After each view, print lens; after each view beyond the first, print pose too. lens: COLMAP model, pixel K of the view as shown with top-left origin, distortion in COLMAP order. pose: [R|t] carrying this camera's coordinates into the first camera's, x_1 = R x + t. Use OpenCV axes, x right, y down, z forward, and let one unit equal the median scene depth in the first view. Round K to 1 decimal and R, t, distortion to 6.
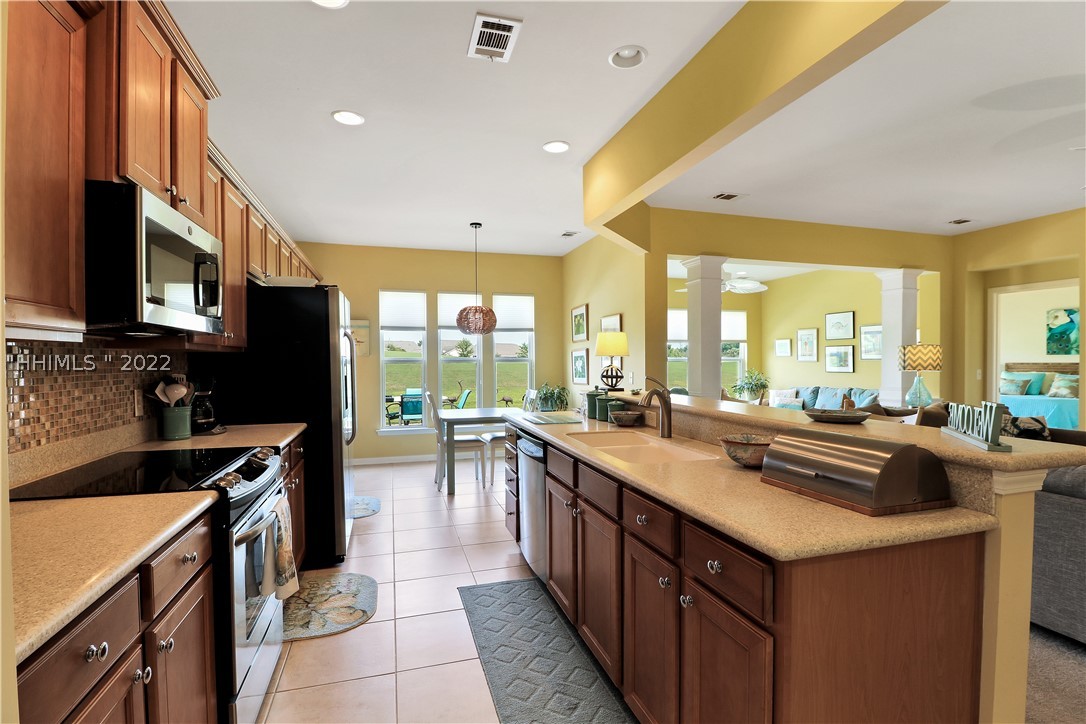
lens RADIAL K [[514.6, 0, 545.9], [0, 514.6, 368.4], [0, 0, 1]] dist [-0.013320, -0.006037]
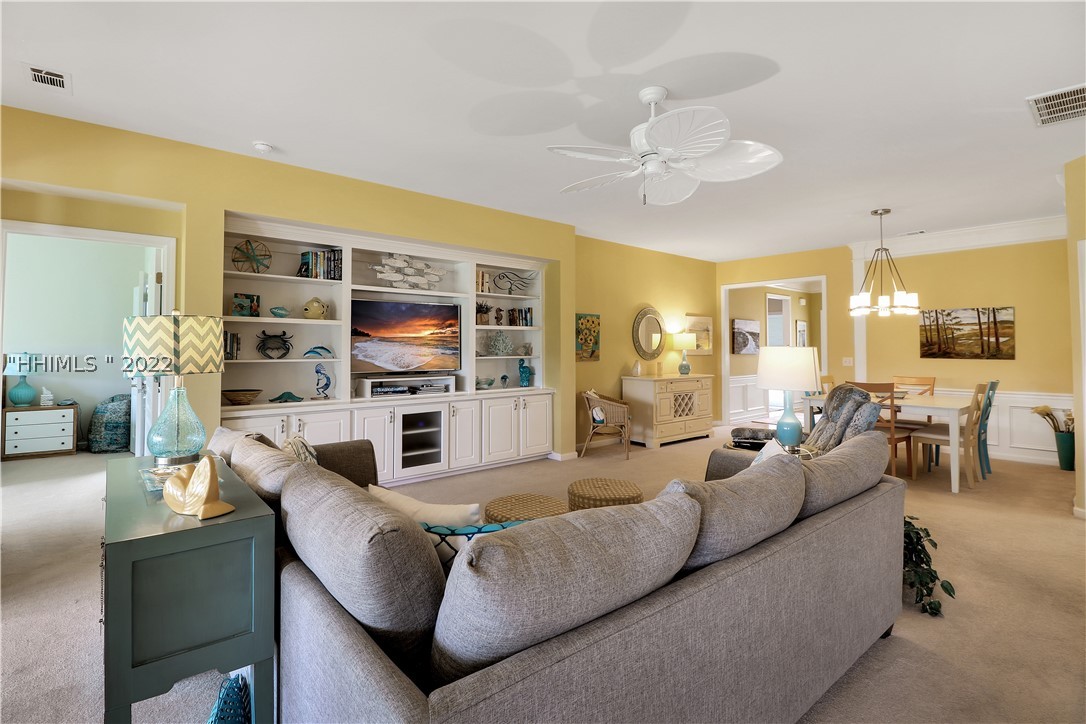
lens RADIAL K [[509.7, 0, 534.2], [0, 509.7, 330.9], [0, 0, 1]] dist [-0.001791, -0.011090]
pose [[-0.392087, 0.034037, 0.919298, 0.151858], [0.014357, 0.999420, -0.030880, -0.010995], [-0.919816, 0.001090, -0.392348, 0.682301]]
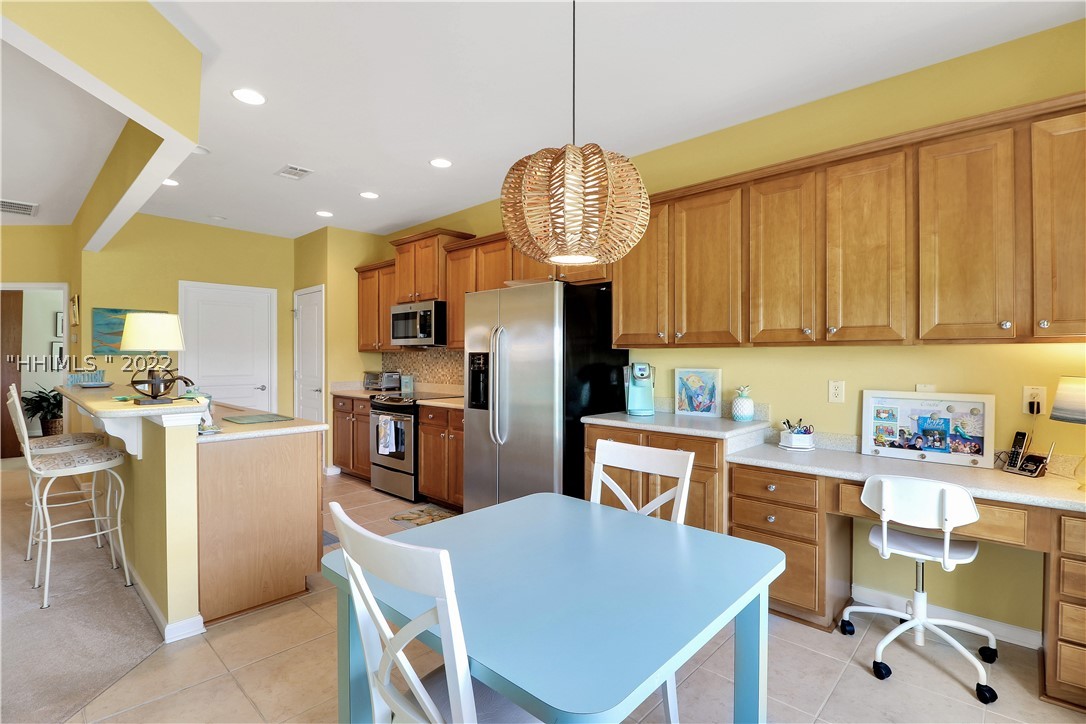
lens RADIAL K [[509.7, 0, 542.8], [0, 509.7, 358.6], [0, 0, 1]] dist [-0.001791, -0.011090]
pose [[-0.868376, 0.003148, -0.495896, 0.008748], [-0.006510, 0.999821, 0.017747, -0.017118], [0.495864, 0.018639, -0.868200, 1.126385]]
